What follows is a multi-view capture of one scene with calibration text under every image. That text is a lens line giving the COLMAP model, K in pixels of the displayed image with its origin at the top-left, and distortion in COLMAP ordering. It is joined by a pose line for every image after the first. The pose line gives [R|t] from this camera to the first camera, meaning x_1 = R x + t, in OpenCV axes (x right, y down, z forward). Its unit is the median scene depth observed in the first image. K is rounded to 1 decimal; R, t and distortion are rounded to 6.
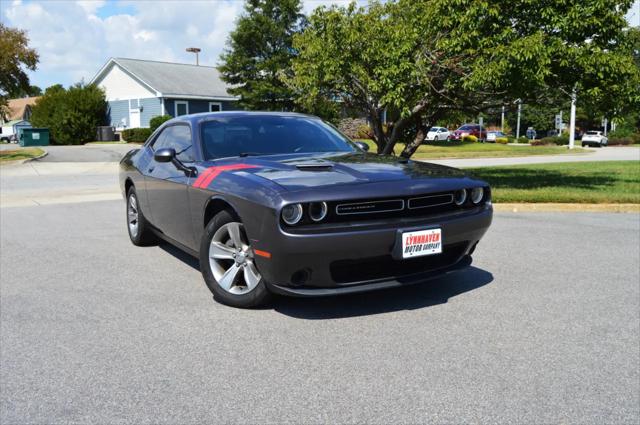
lens RADIAL K [[580.9, 0, 320.0], [0, 580.9, 212.5], [0, 0, 1]] dist [-0.066121, 0.001740]
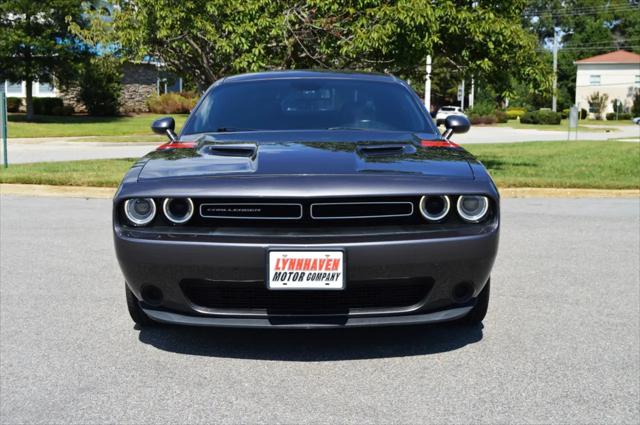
lens RADIAL K [[820.8, 0, 320.0], [0, 820.8, 212.5], [0, 0, 1]] dist [-0.065693, 0.049403]
pose [[0.956294, -0.019985, 0.291724, -0.106685], [0.022042, 0.999750, -0.003766, 0.015240], [-0.291575, 0.010032, 0.956495, -0.101976]]
